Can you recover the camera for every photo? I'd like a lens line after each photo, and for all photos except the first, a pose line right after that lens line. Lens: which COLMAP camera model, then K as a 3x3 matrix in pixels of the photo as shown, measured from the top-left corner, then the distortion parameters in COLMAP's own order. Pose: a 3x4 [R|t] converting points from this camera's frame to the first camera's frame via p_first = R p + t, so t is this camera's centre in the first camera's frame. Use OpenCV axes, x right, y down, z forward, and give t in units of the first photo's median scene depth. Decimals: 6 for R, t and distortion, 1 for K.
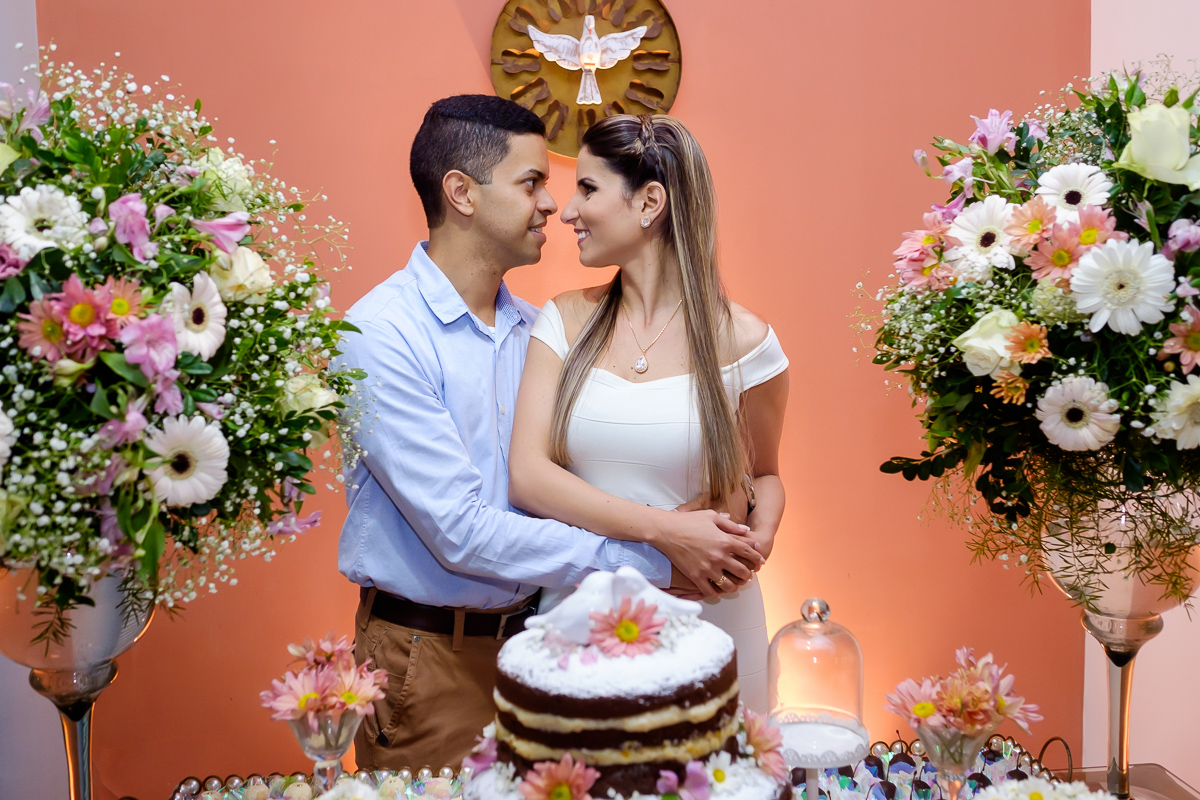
lens RADIAL K [[1215.7, 0, 598.1], [0, 1215.7, 403.9], [0, 0, 1]] dist [-0.017845, 0.041565]
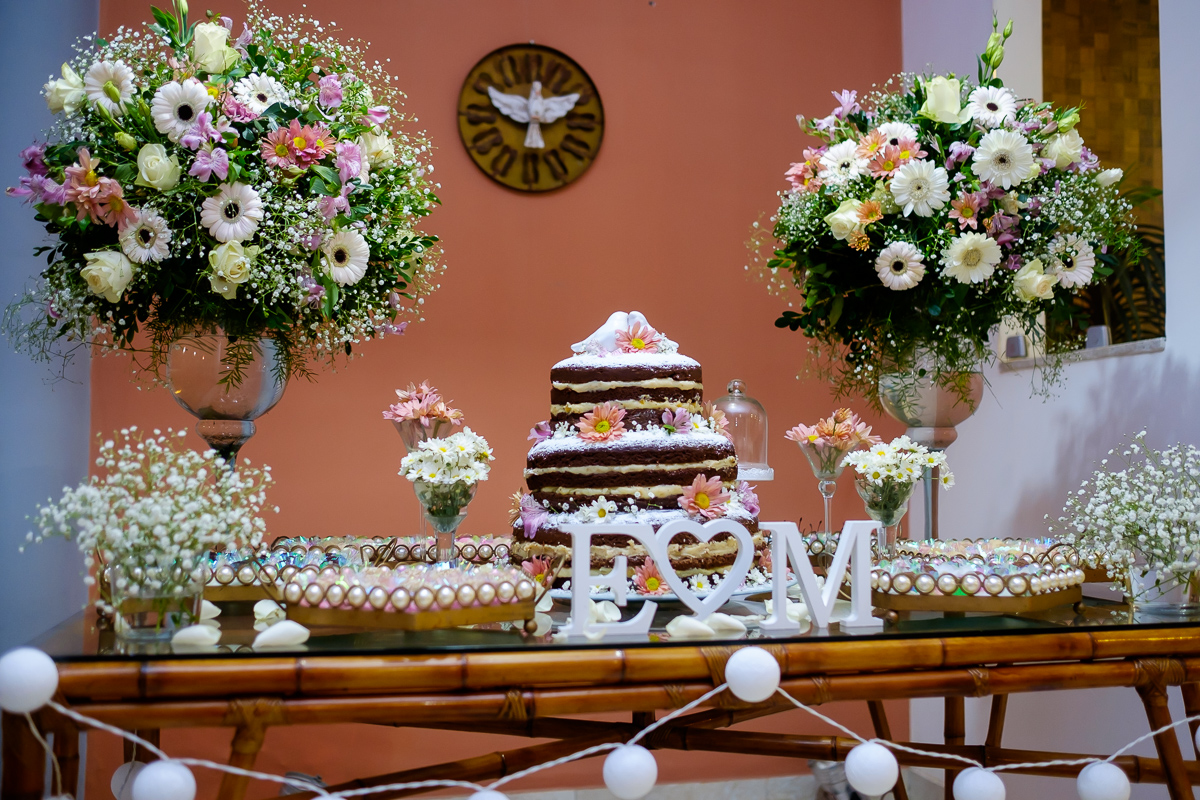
lens RADIAL K [[1215.7, 0, 598.1], [0, 1215.7, 403.9], [0, 0, 1]] dist [-0.017845, 0.041565]
pose [[0.990727, 0.035787, 0.131073, -0.207283], [-0.016884, 0.989639, -0.142580, 0.430341], [-0.134818, 0.139045, 0.981066, -0.503844]]
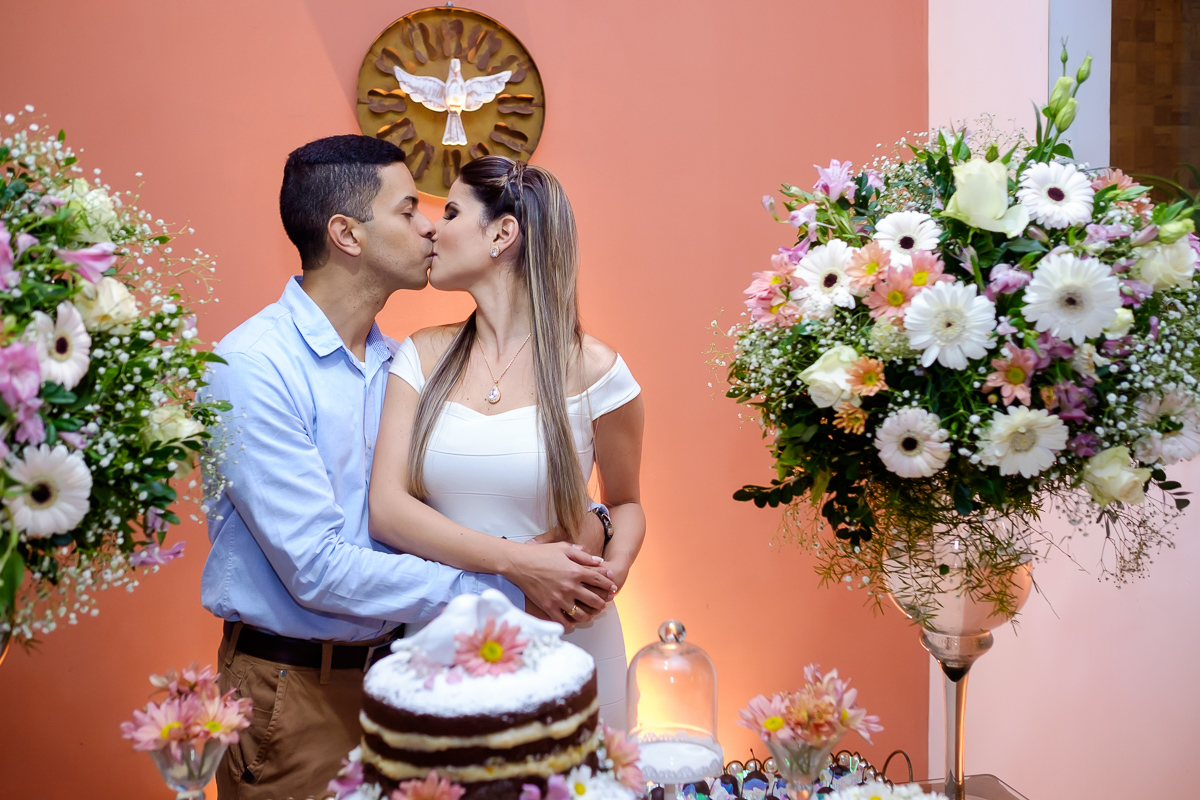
lens RADIAL K [[1215.7, 0, 598.1], [0, 1215.7, 403.9], [0, 0, 1]] dist [-0.017845, 0.041565]
pose [[0.993791, 0.002390, 0.111236, -0.001124], [0.001306, 0.999450, -0.033139, 0.008995], [-0.111254, 0.033079, 0.993241, -0.038815]]
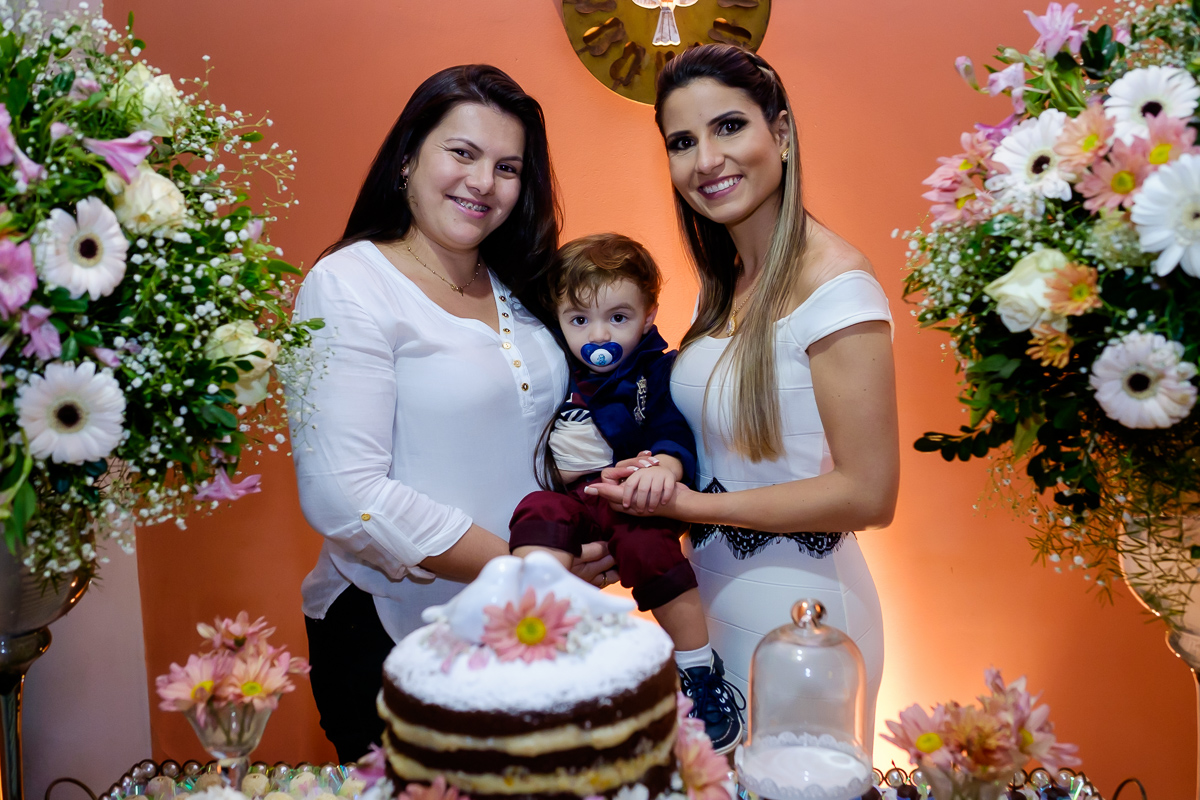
lens RADIAL K [[1215.7, 0, 598.1], [0, 1215.7, 403.9], [0, 0, 1]] dist [-0.017845, 0.041565]
pose [[0.990237, 0.022913, -0.137494, 0.153450], [-0.020476, 0.999608, 0.019115, 0.015138], [0.137878, -0.016113, 0.990318, 0.168710]]
